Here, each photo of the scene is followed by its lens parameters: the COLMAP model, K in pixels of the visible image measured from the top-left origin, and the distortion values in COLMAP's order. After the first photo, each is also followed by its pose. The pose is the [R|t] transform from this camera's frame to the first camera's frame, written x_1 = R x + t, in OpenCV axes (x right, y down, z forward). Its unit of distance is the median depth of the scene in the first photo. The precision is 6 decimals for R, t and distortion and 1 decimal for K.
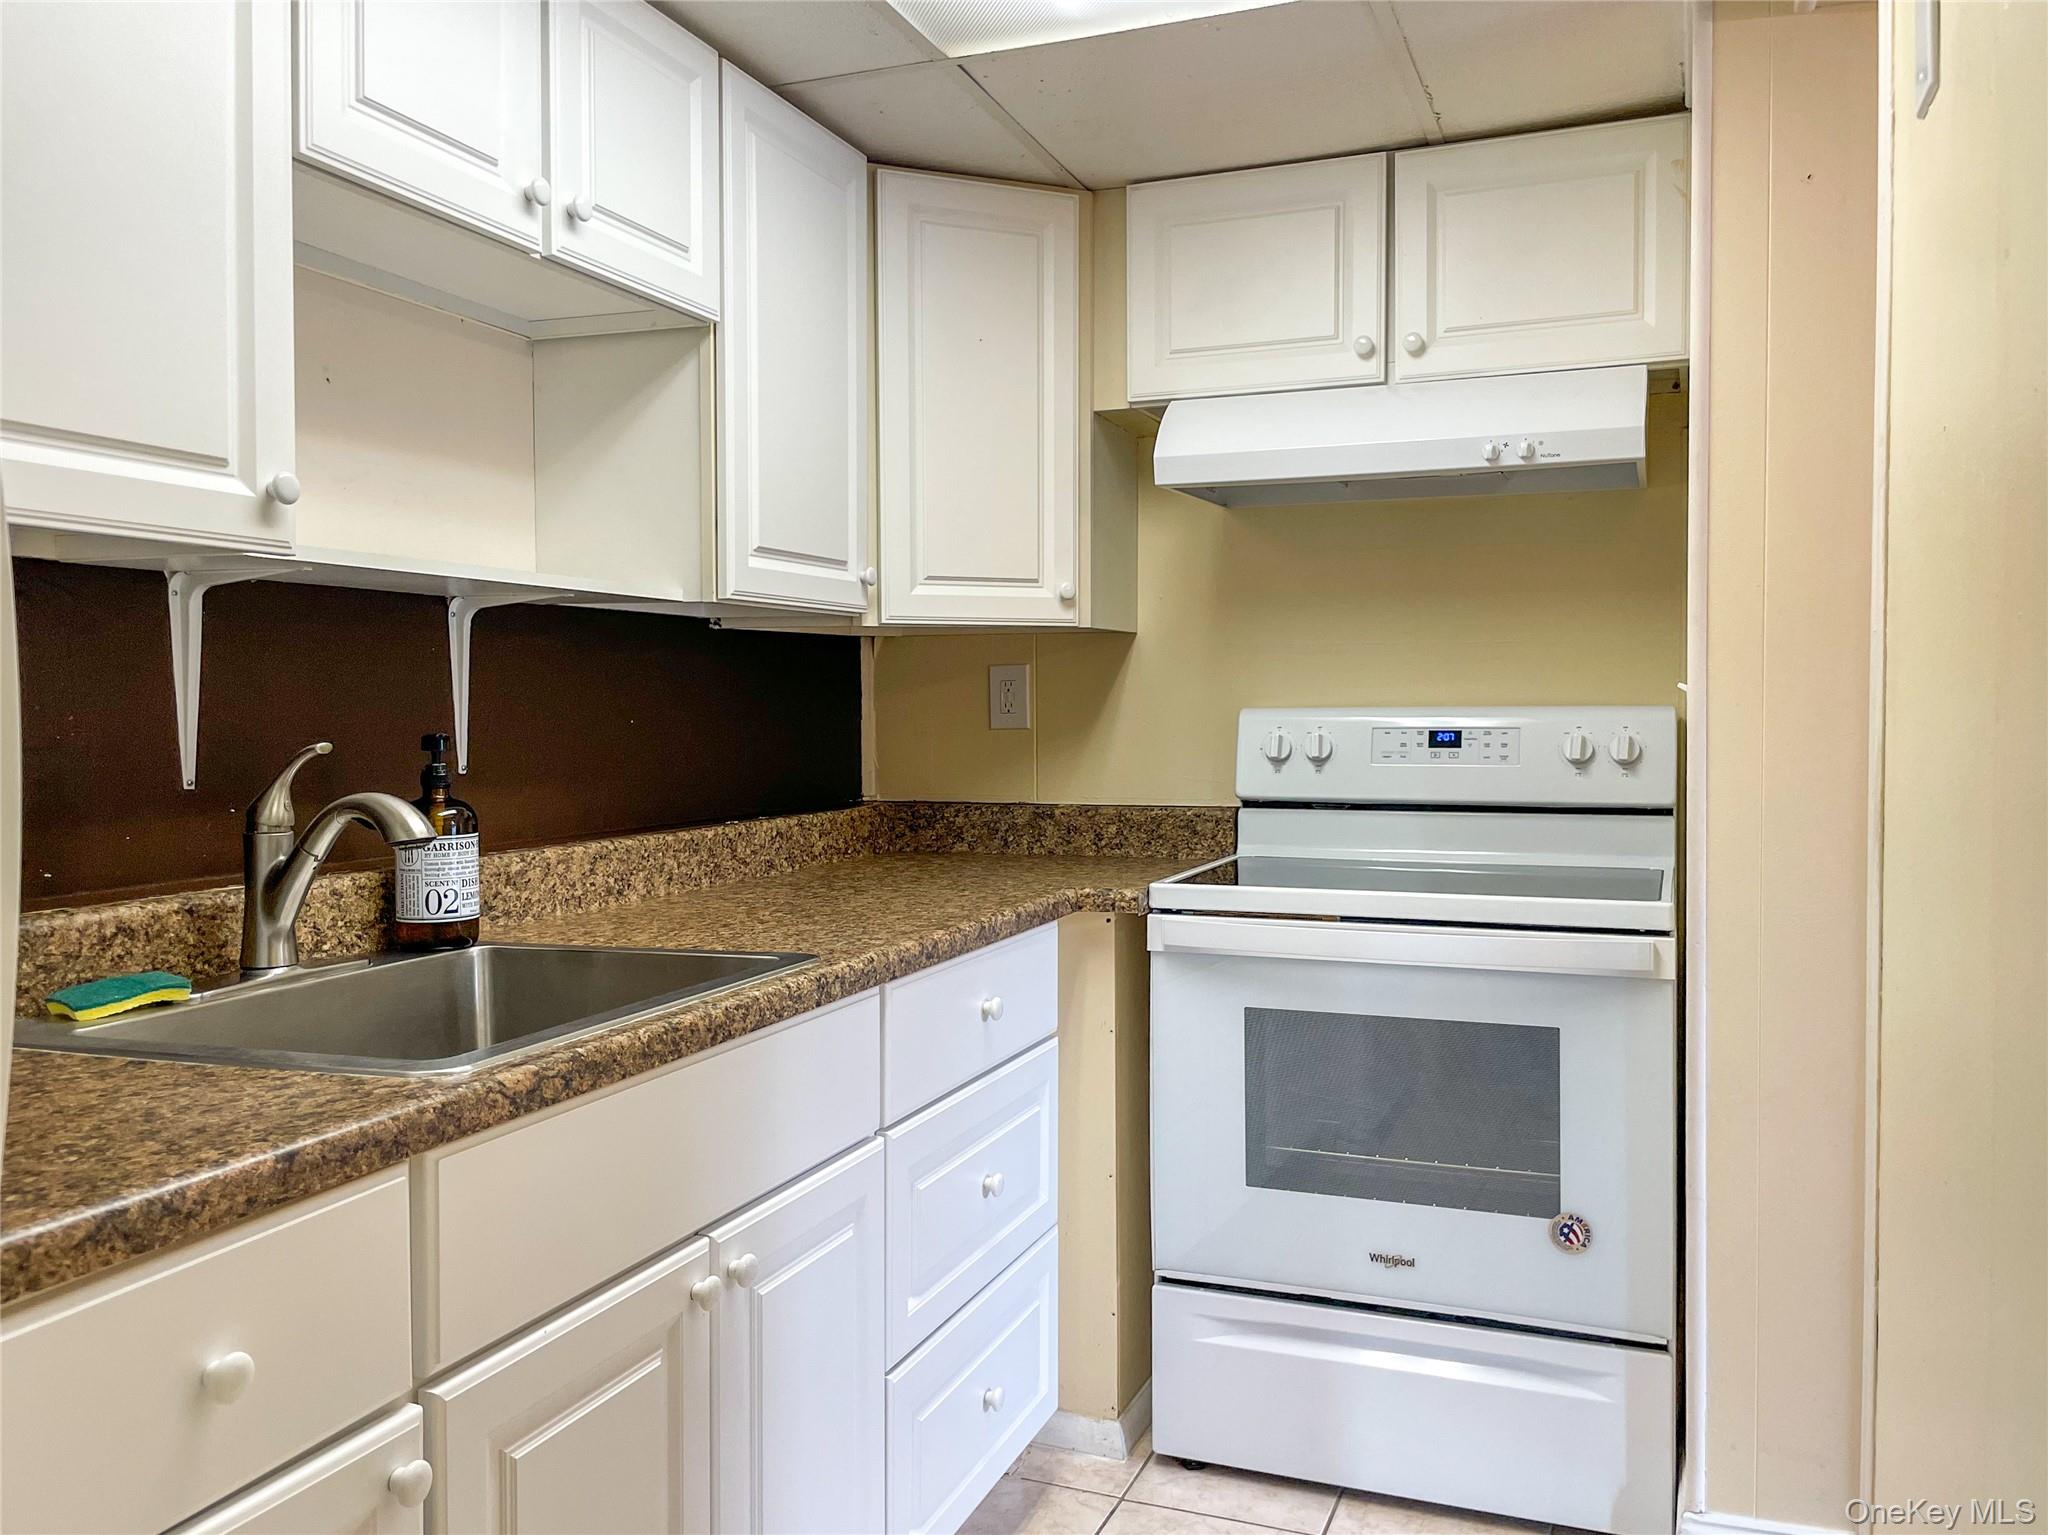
lens RADIAL K [[1567.4, 0, 1024.0], [0, 1567.4, 767.5], [0, 0, 1]] dist [0.102129, -0.165409]
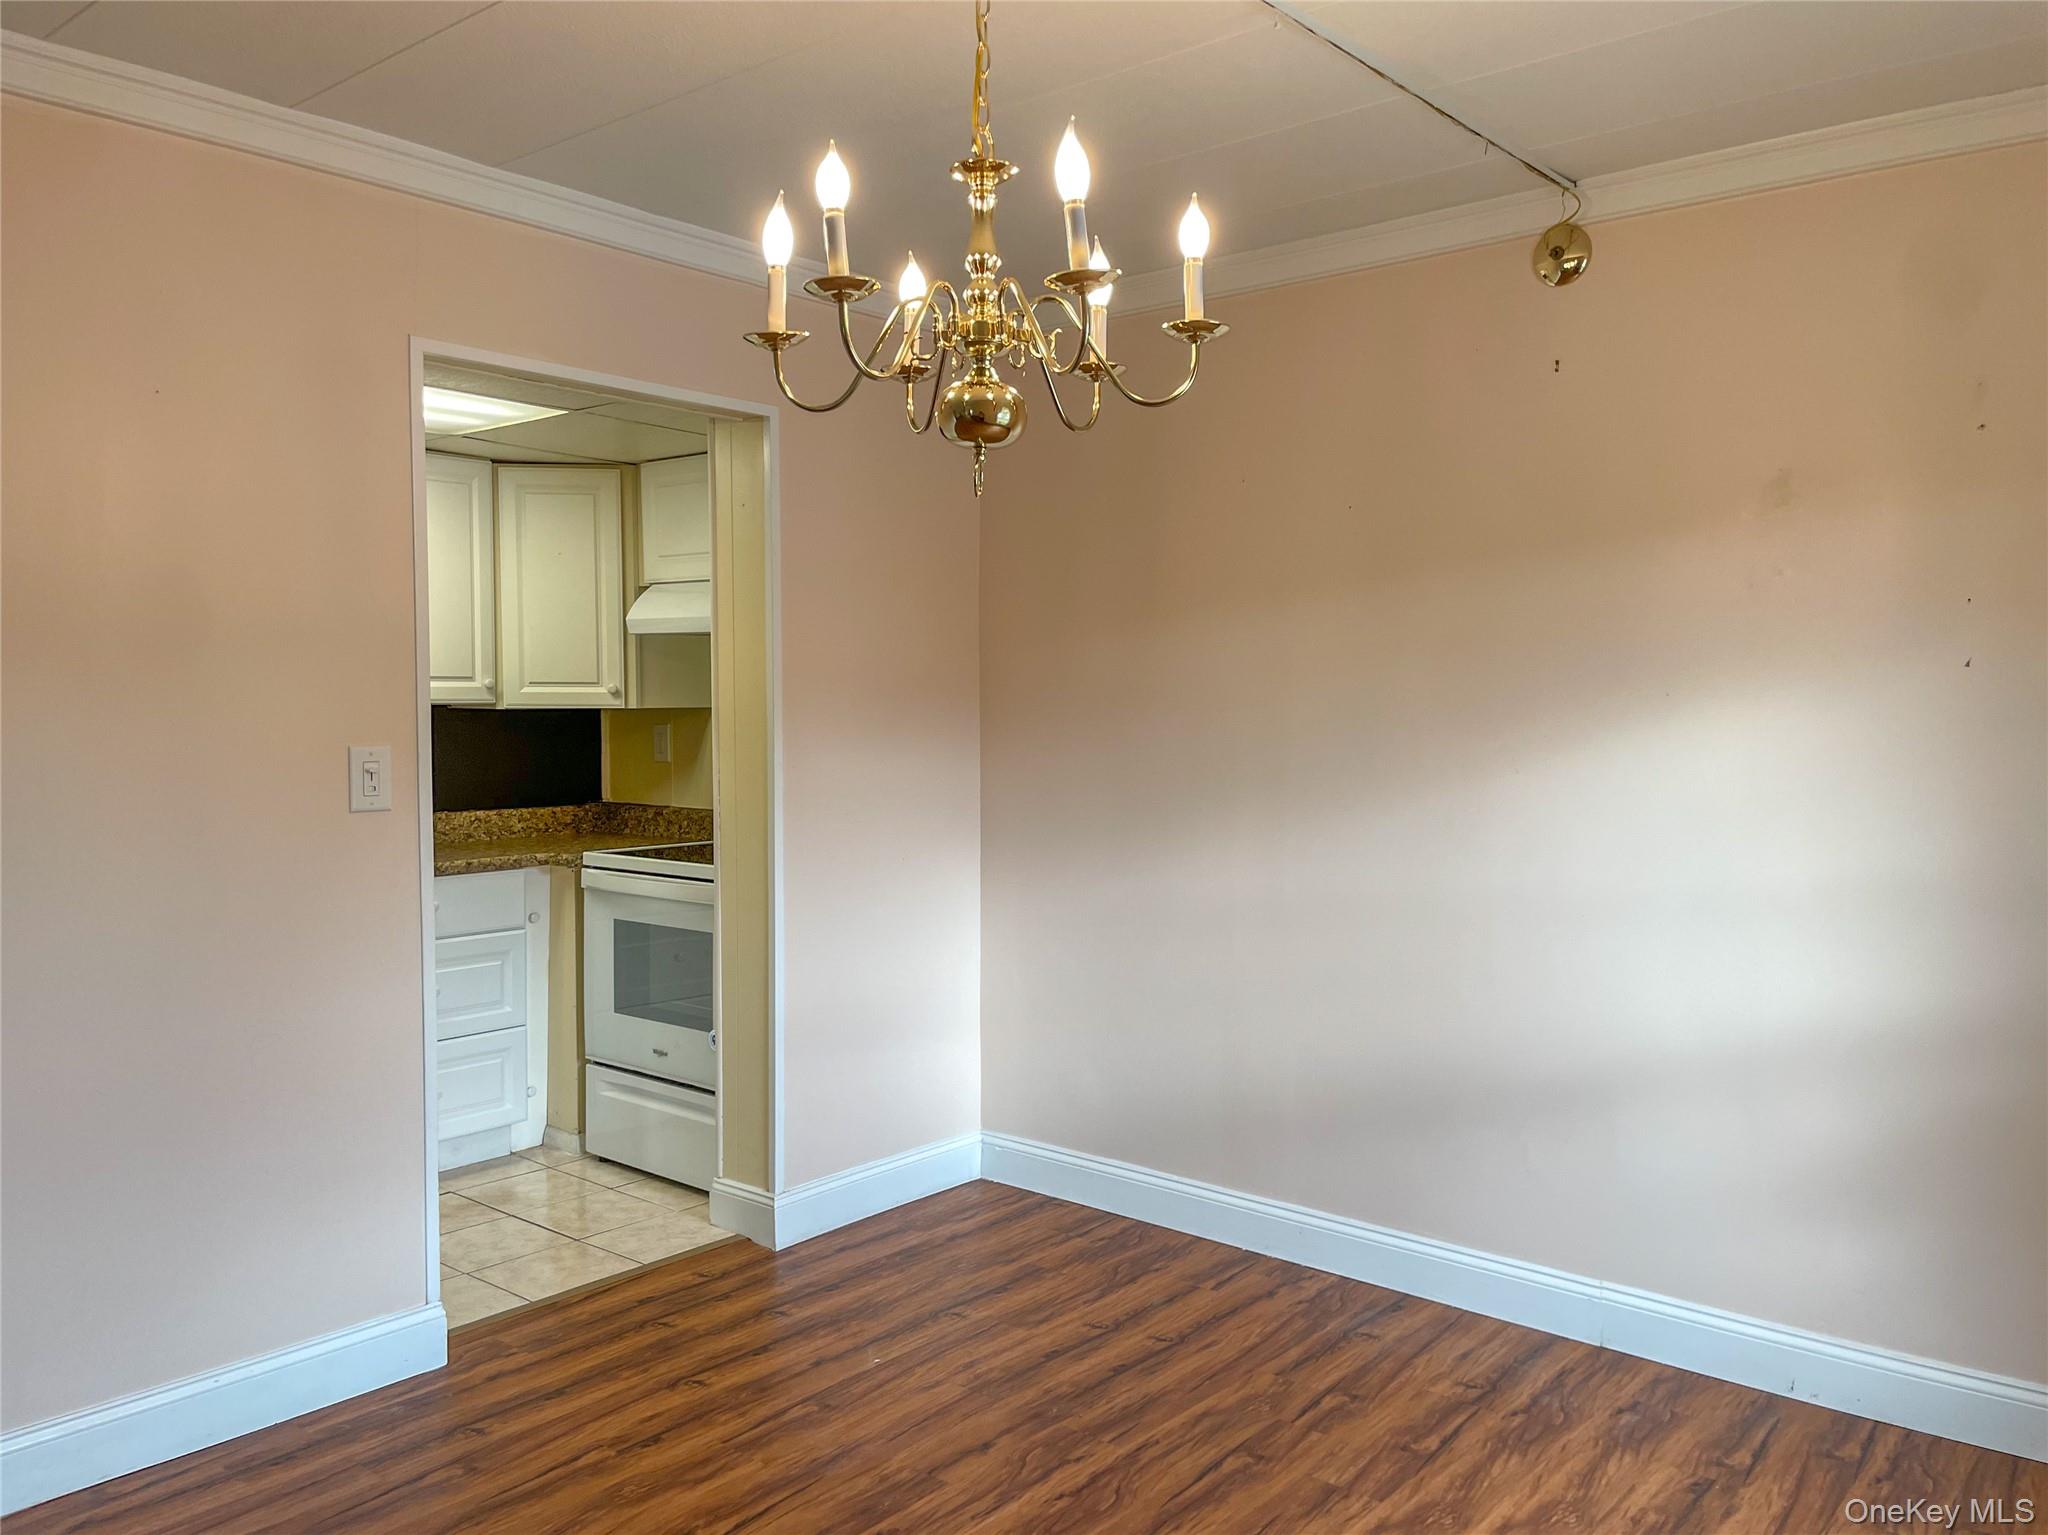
lens RADIAL K [[1567.4, 0, 1024.0], [0, 1567.4, 767.5], [0, 0, 1]] dist [0.102129, -0.165409]
pose [[0.944401, 0.019340, -0.328226, 1.208139], [-0.014991, 0.999763, 0.015774, -0.065796], [0.328453, -0.009976, 0.944468, -0.619727]]
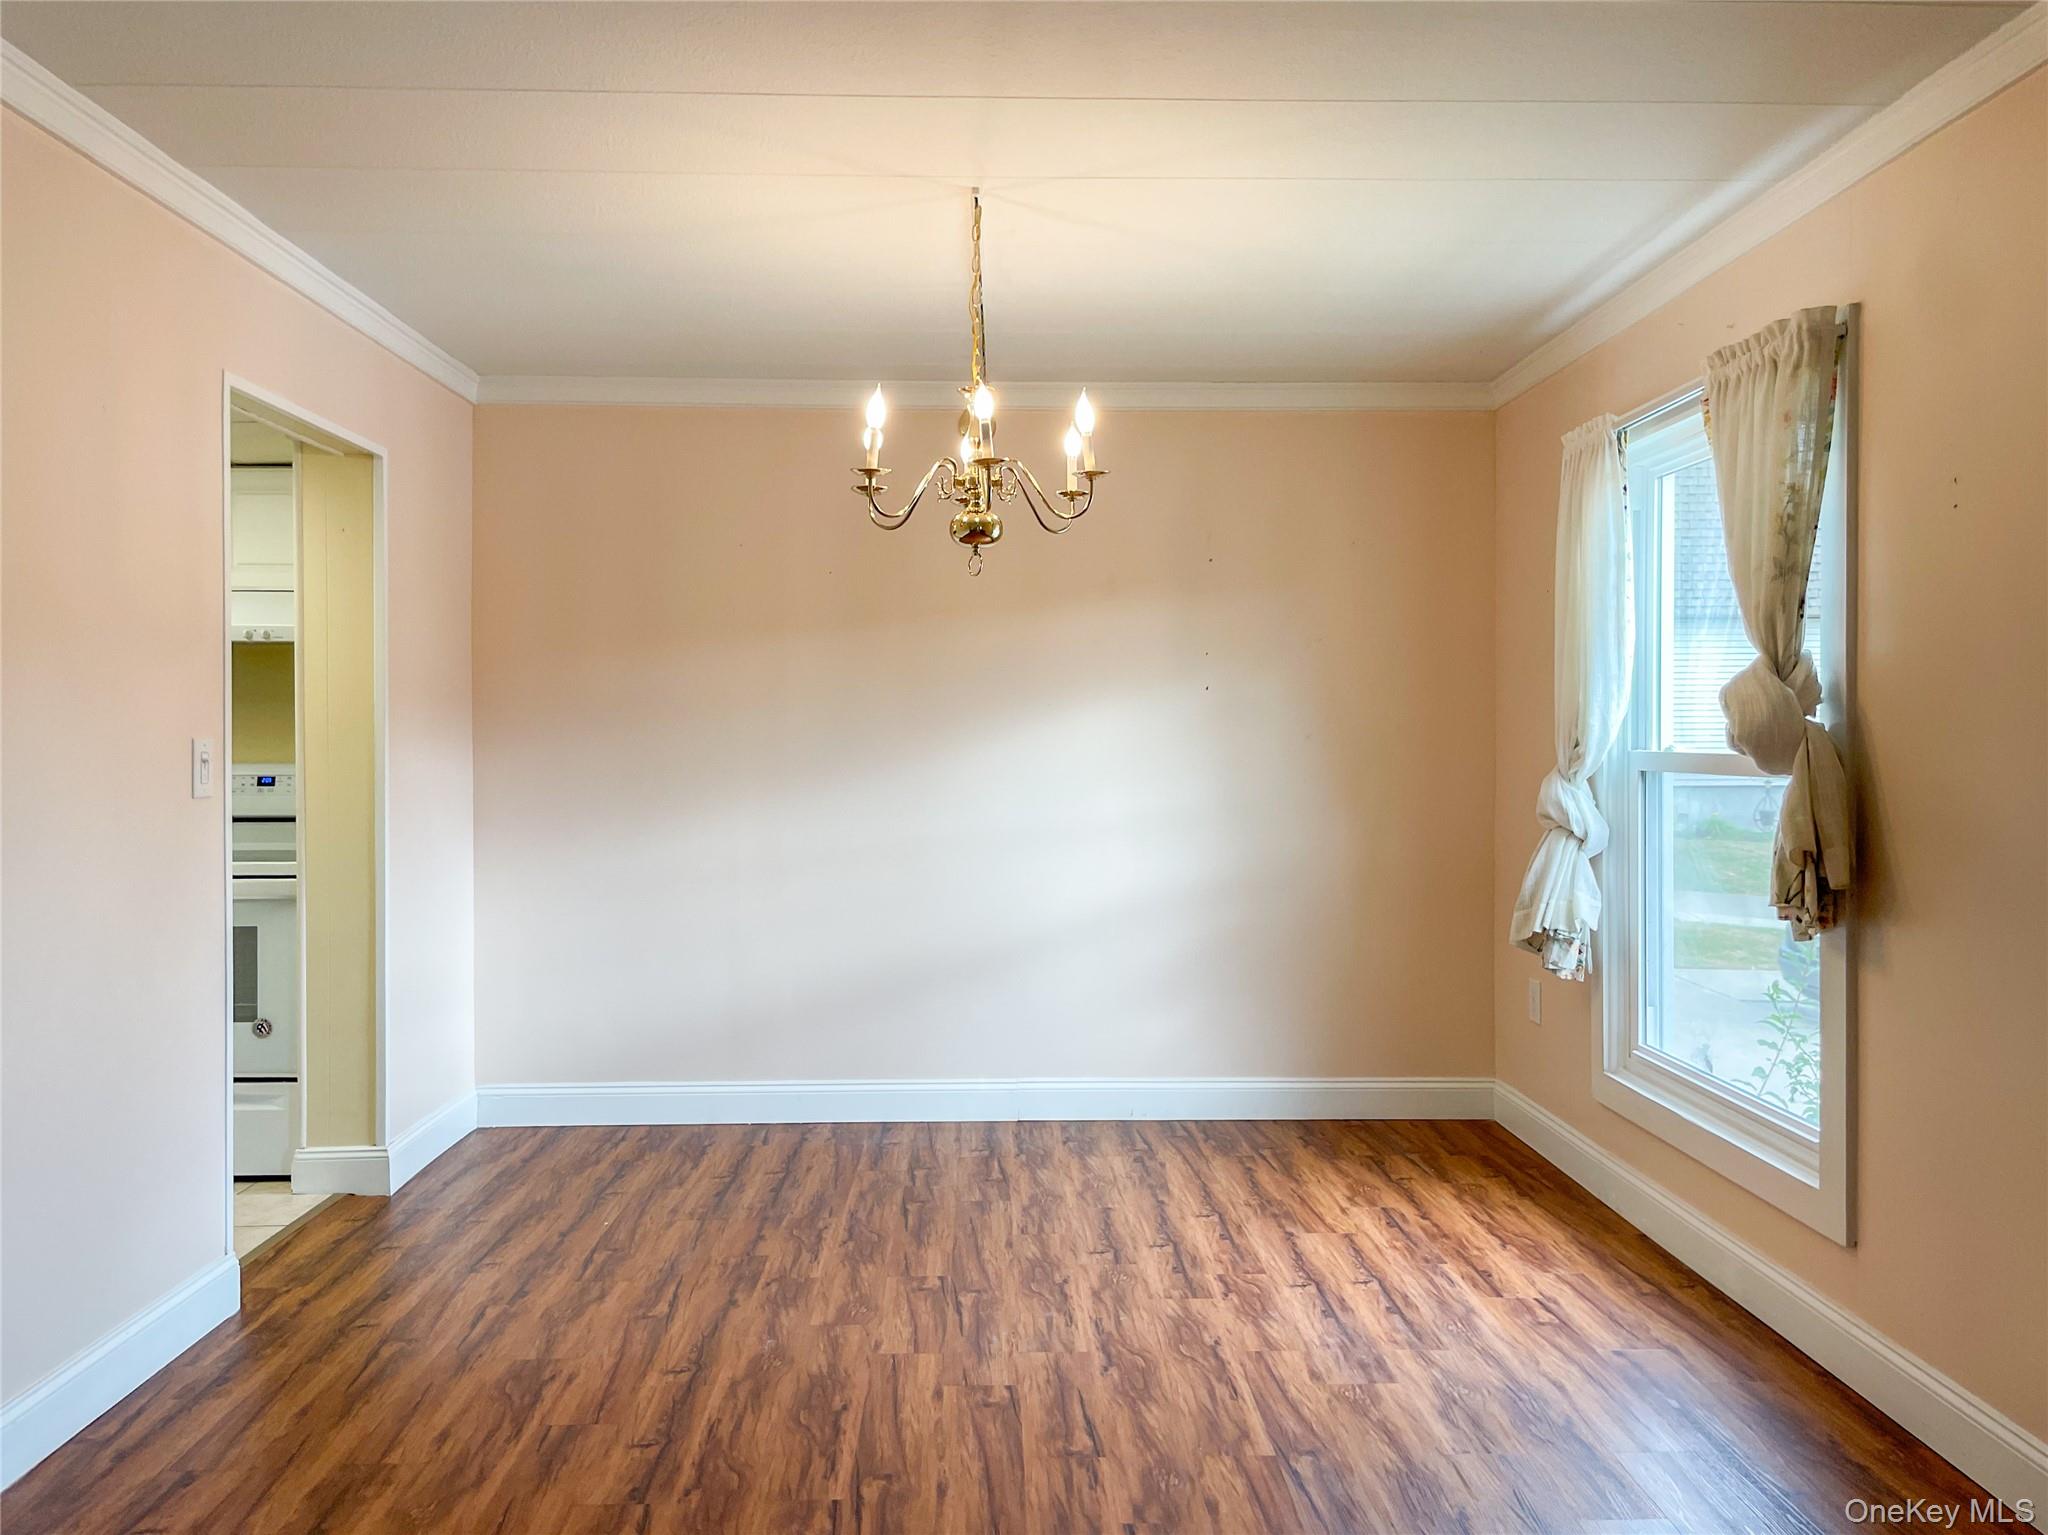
lens RADIAL K [[1567.4, 0, 1024.0], [0, 1567.4, 767.5], [0, 0, 1]] dist [0.102129, -0.165409]
pose [[0.923649, -0.003795, 0.383220, 0.427633], [0.007916, 0.999927, -0.009177, -0.011815], [-0.383157, 0.011510, 0.923612, -1.146622]]
